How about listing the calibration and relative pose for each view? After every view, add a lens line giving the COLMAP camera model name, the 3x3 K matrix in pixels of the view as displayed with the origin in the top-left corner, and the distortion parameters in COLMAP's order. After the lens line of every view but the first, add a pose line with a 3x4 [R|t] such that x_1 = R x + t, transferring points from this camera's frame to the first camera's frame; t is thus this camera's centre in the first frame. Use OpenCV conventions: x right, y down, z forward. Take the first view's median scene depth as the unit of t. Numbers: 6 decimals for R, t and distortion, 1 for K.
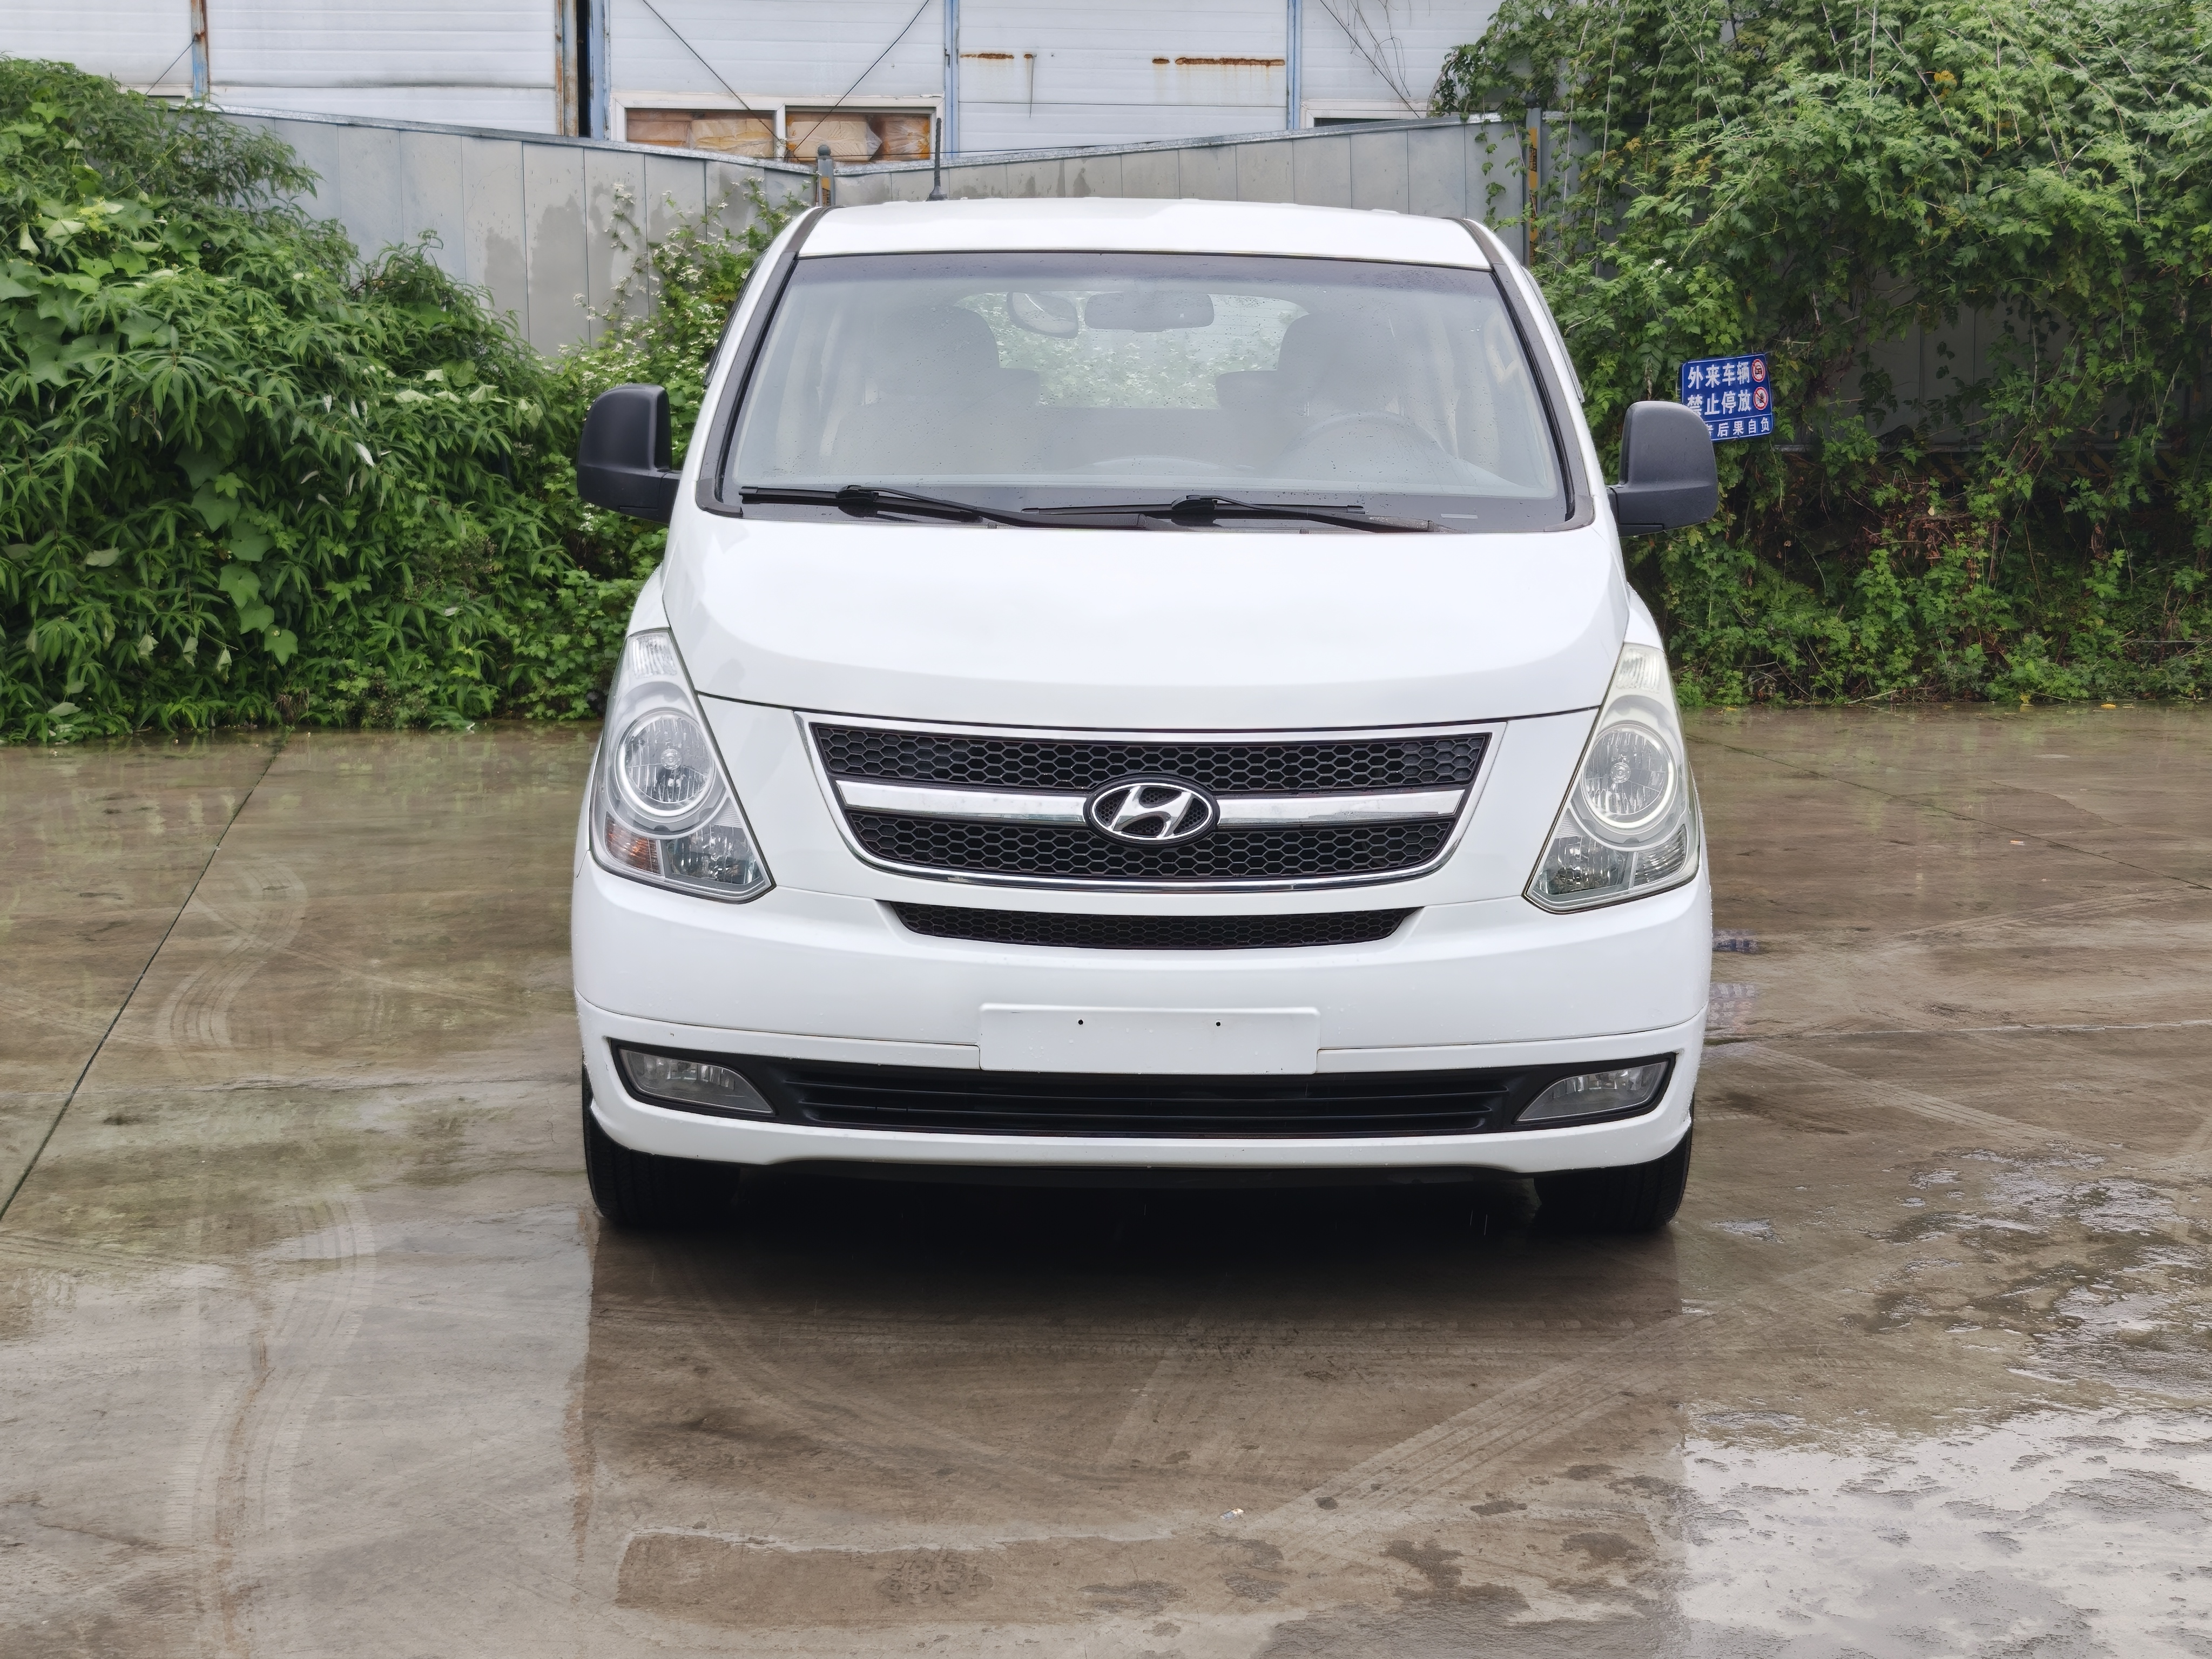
lens RADIAL K [[3119.3, 0, 1144.7], [0, 3119.3, 838.9], [0, 0, 1]] dist [0.109155, -0.417306]
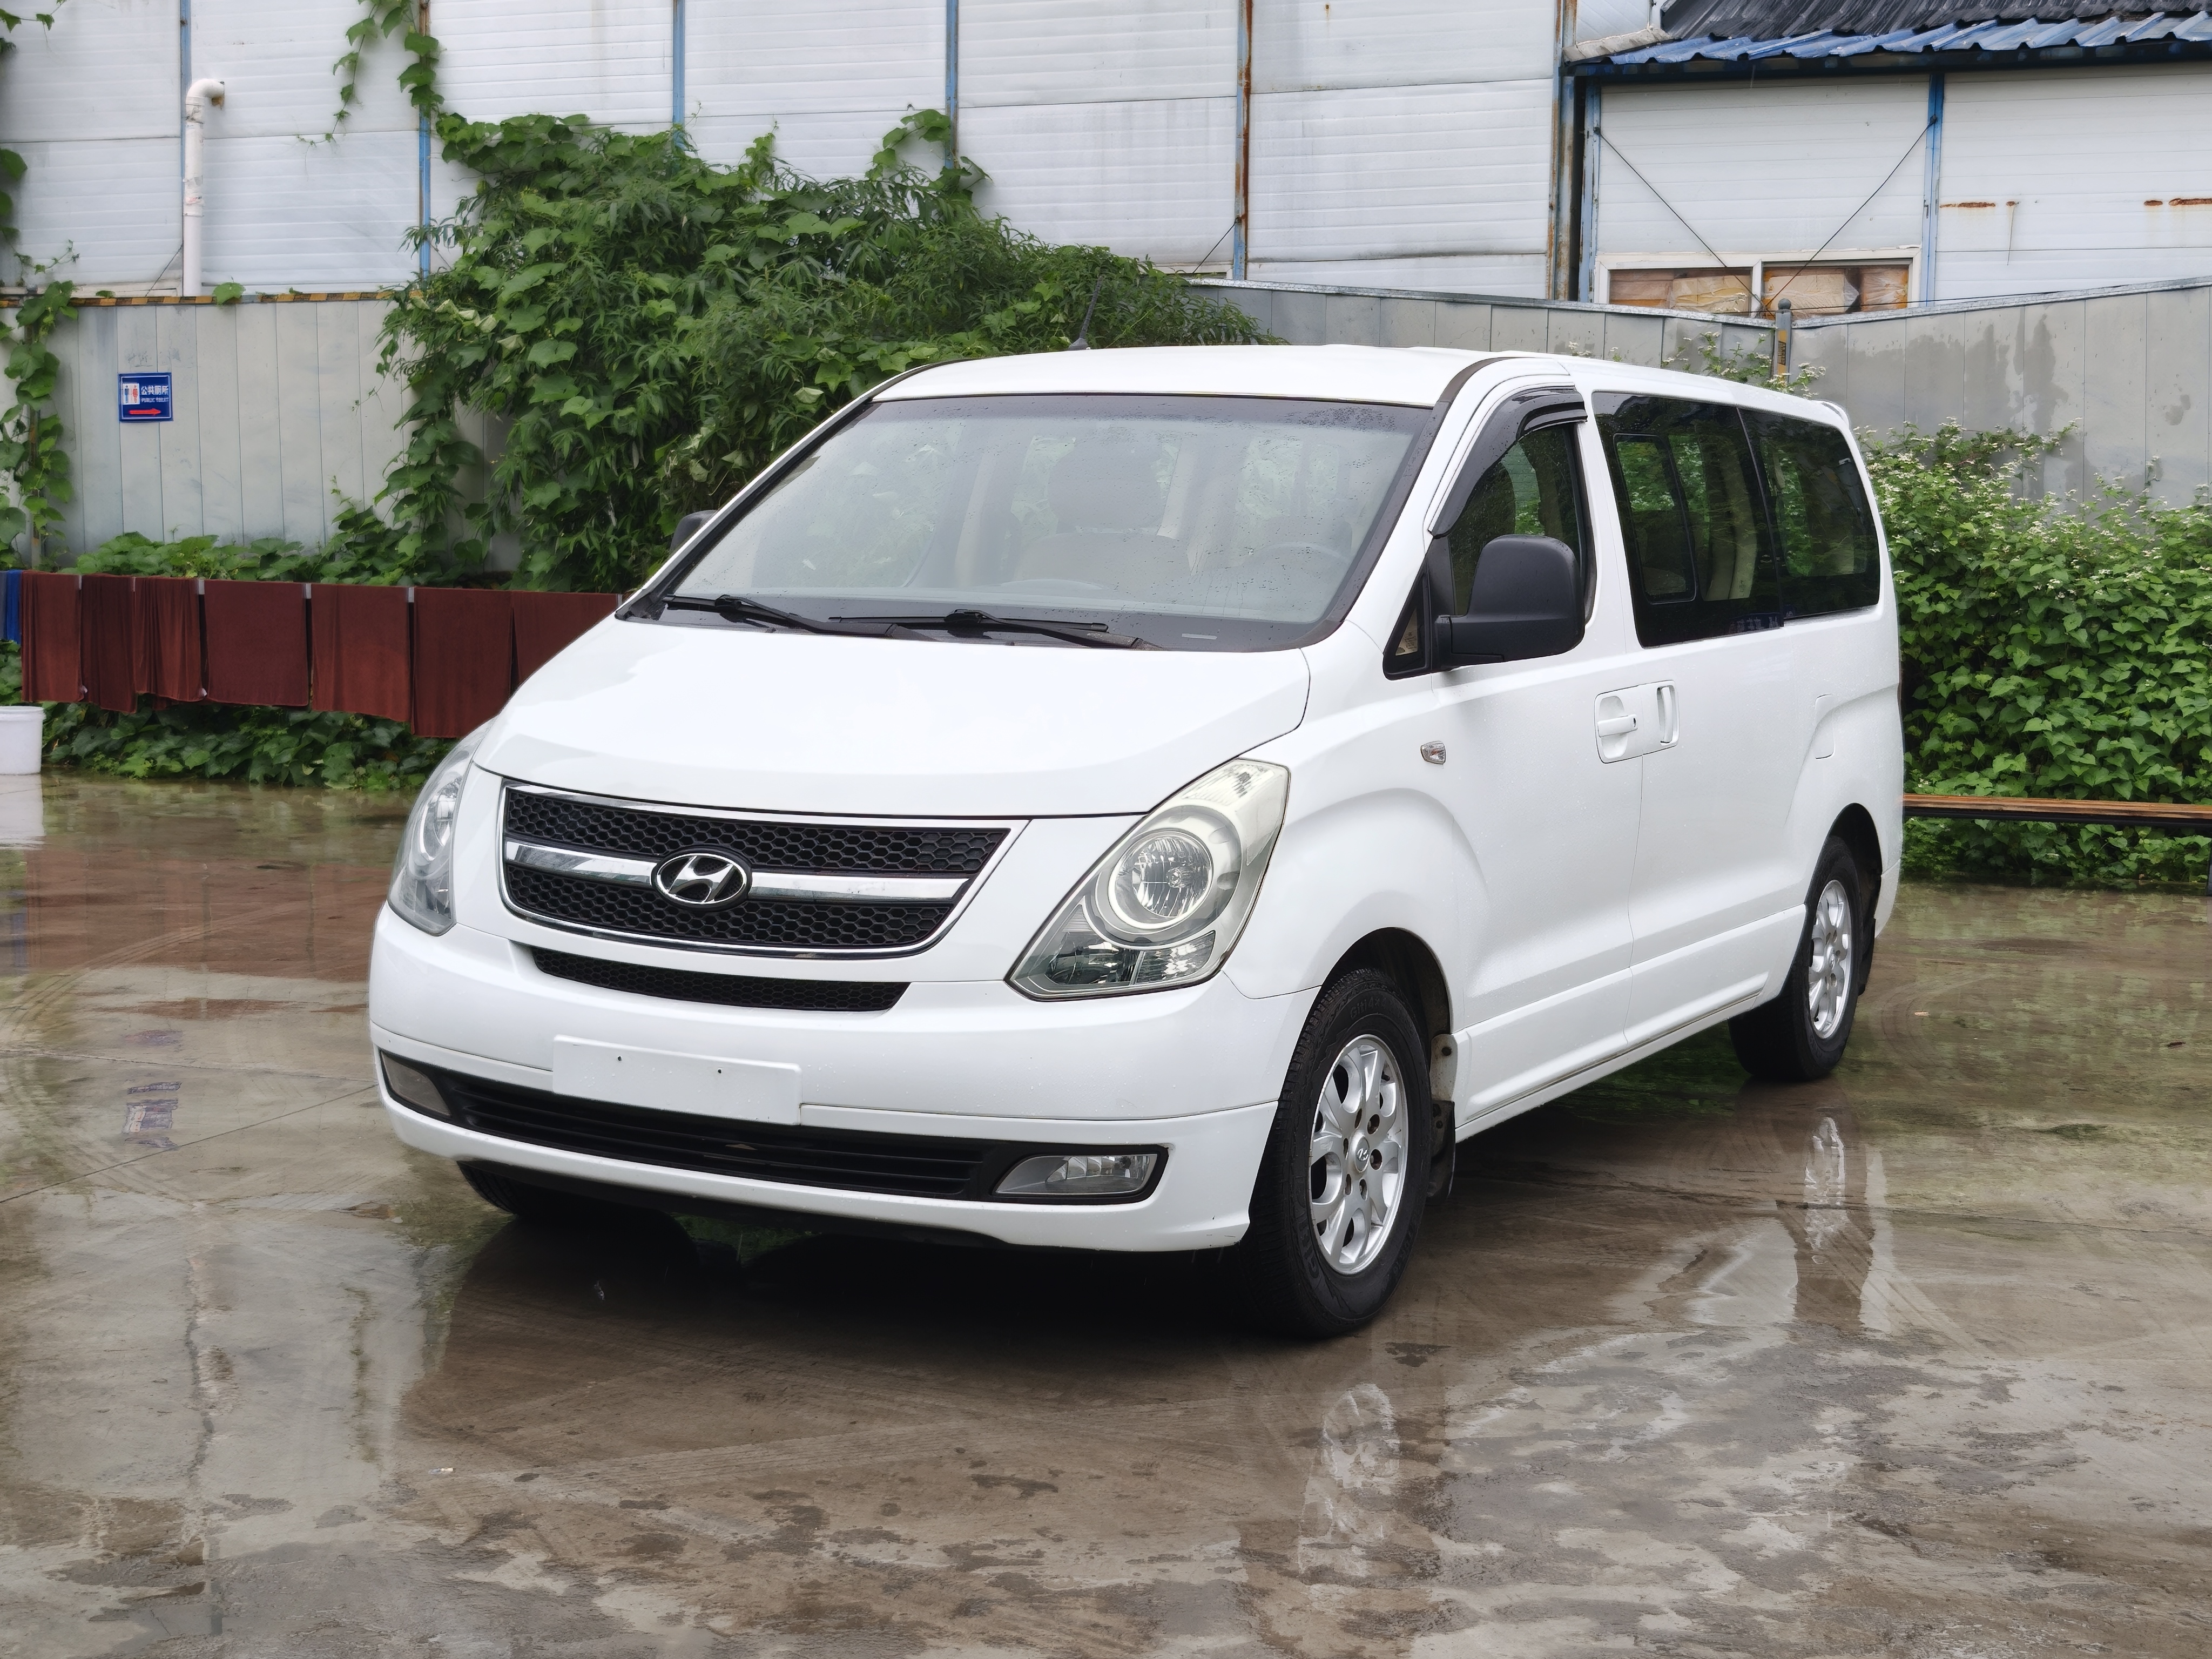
lens RADIAL K [[3114.0, 0, 1106.0], [0, 3114.0, 829.5], [0, 0, 1]] dist [0.103274, -0.563705]
pose [[0.871555, 0.055052, -0.487197, 0.597320], [-0.081062, 0.996181, -0.032447, -0.001542], [0.483550, 0.067773, 0.872689, 0.074213]]
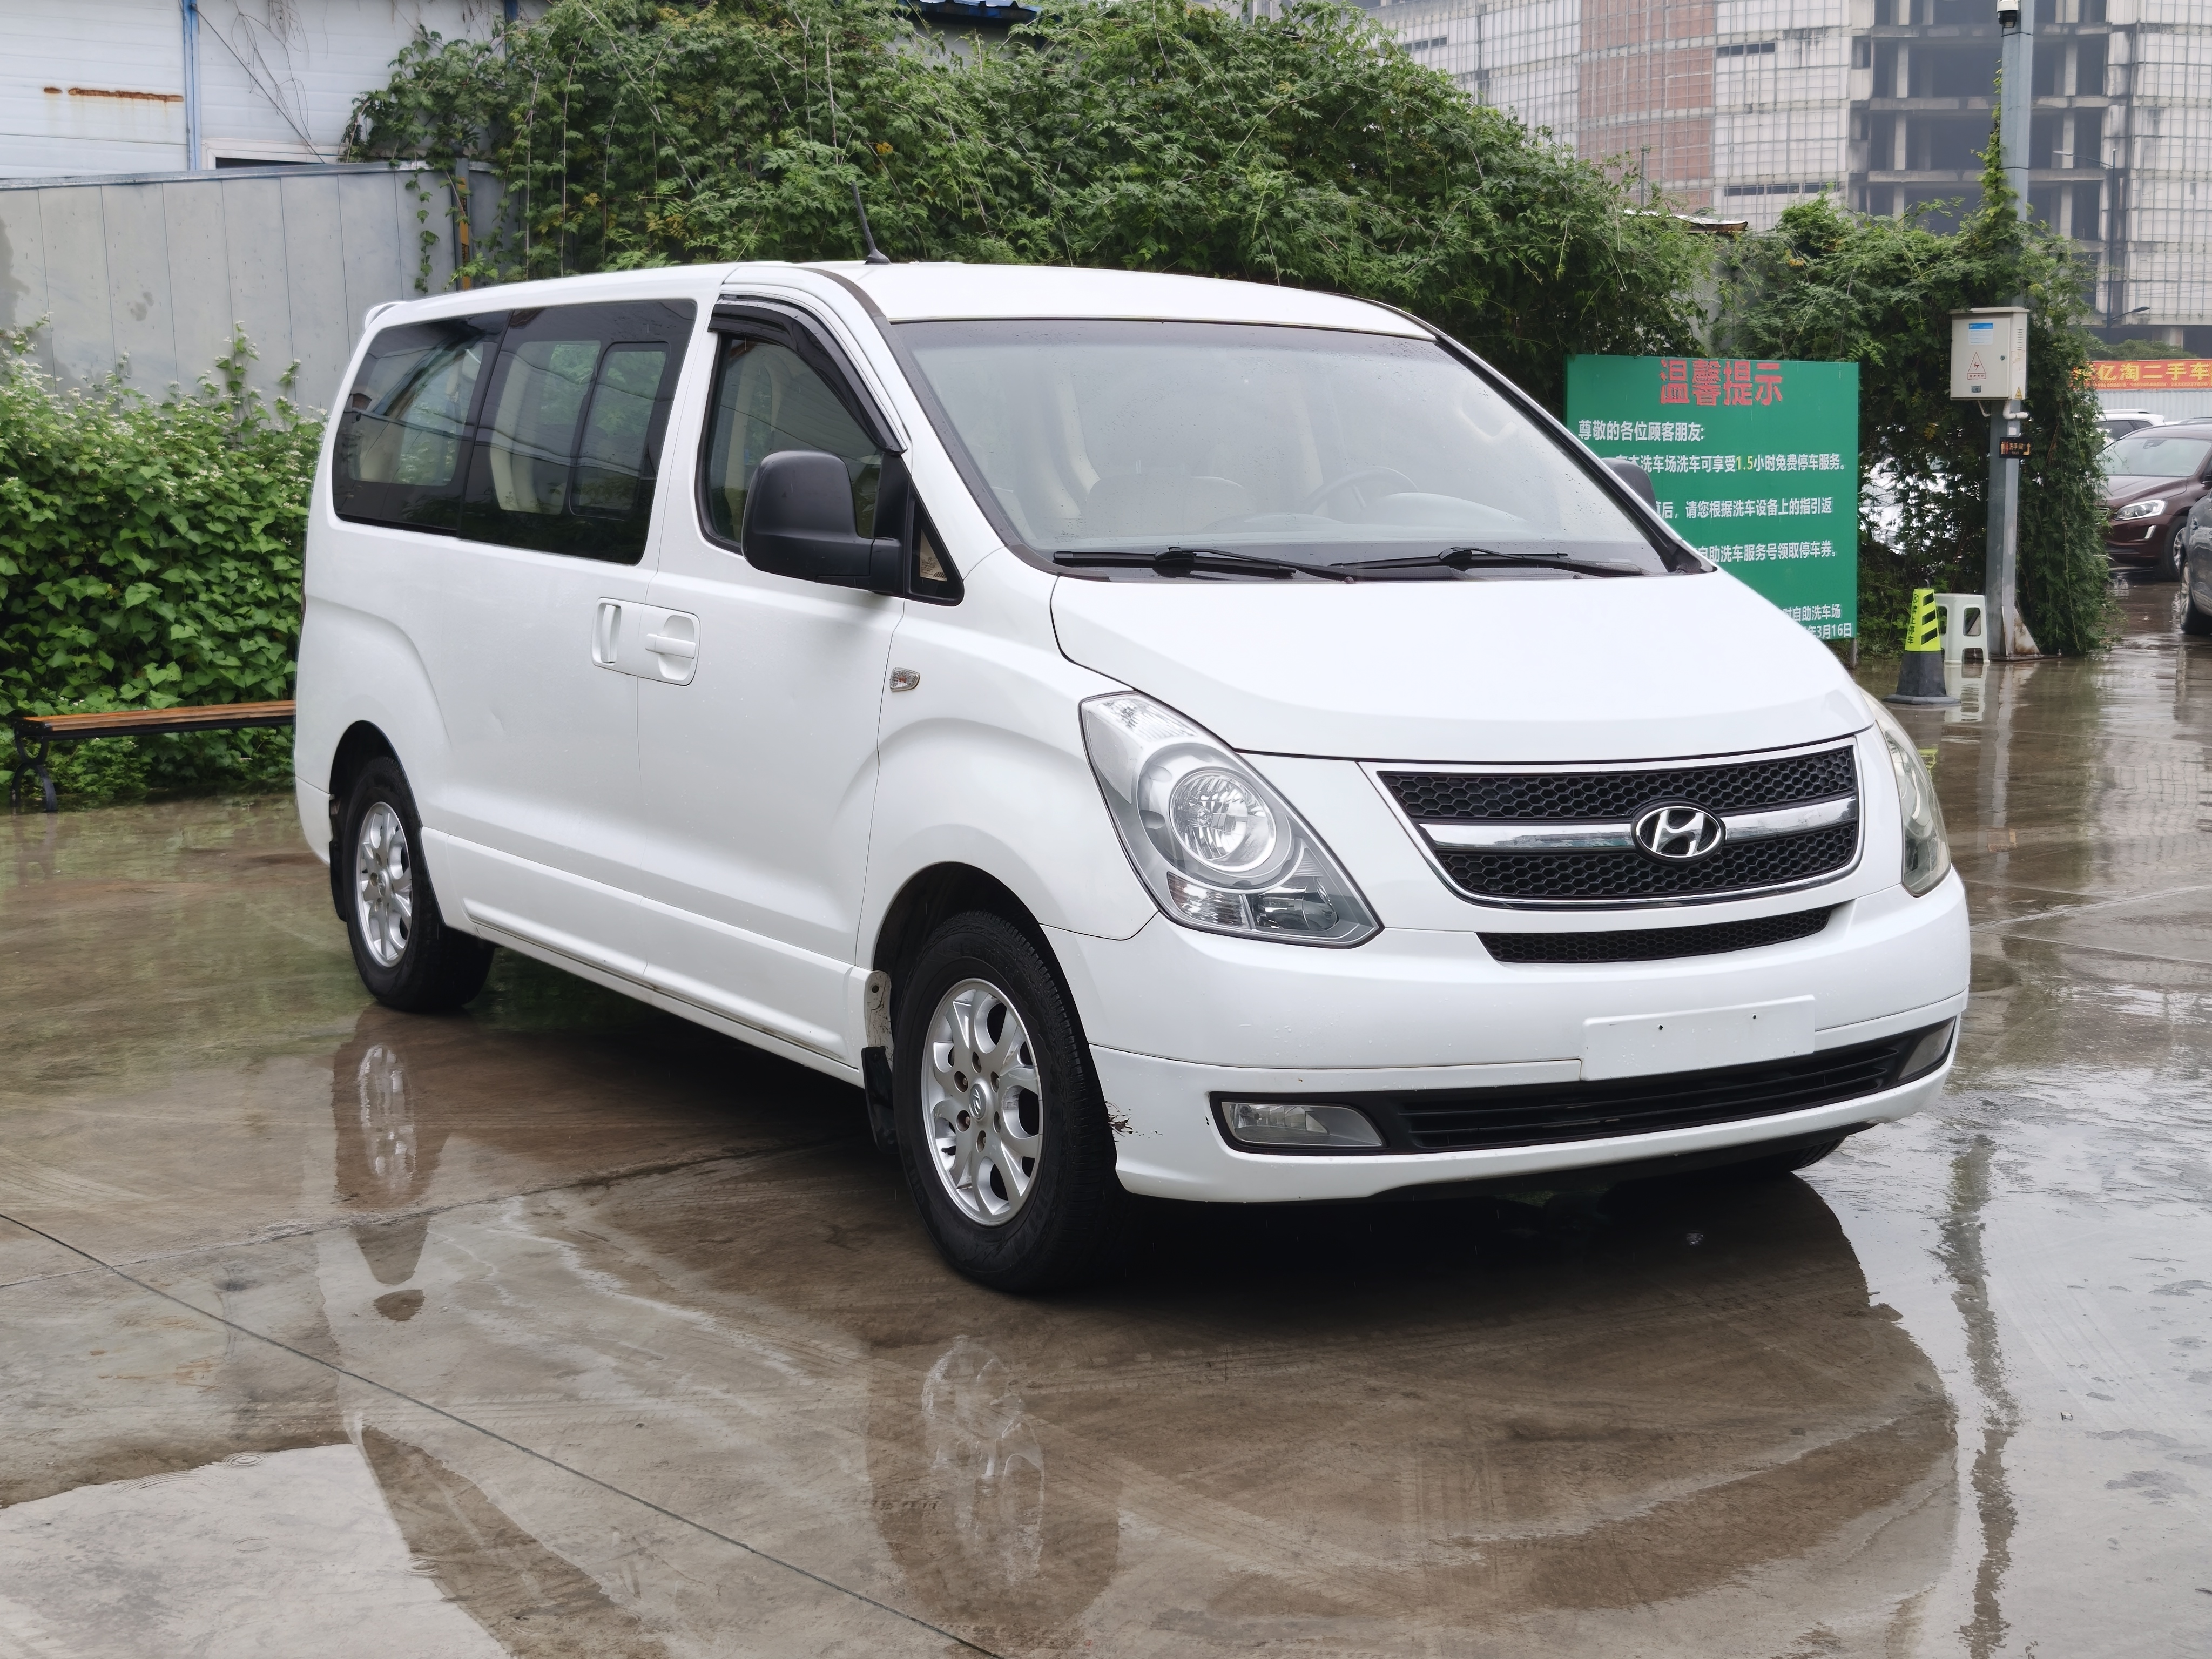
lens RADIAL K [[3139.8, 0, 1106.0], [0, 3139.8, 829.5], [0, 0, 1]] dist [0.108941, -0.553427]
pose [[0.856498, -0.067911, 0.511662, -0.654309], [0.076633, 0.997051, 0.004055, -0.026180], [-0.510429, 0.035737, 0.859177, 0.125903]]
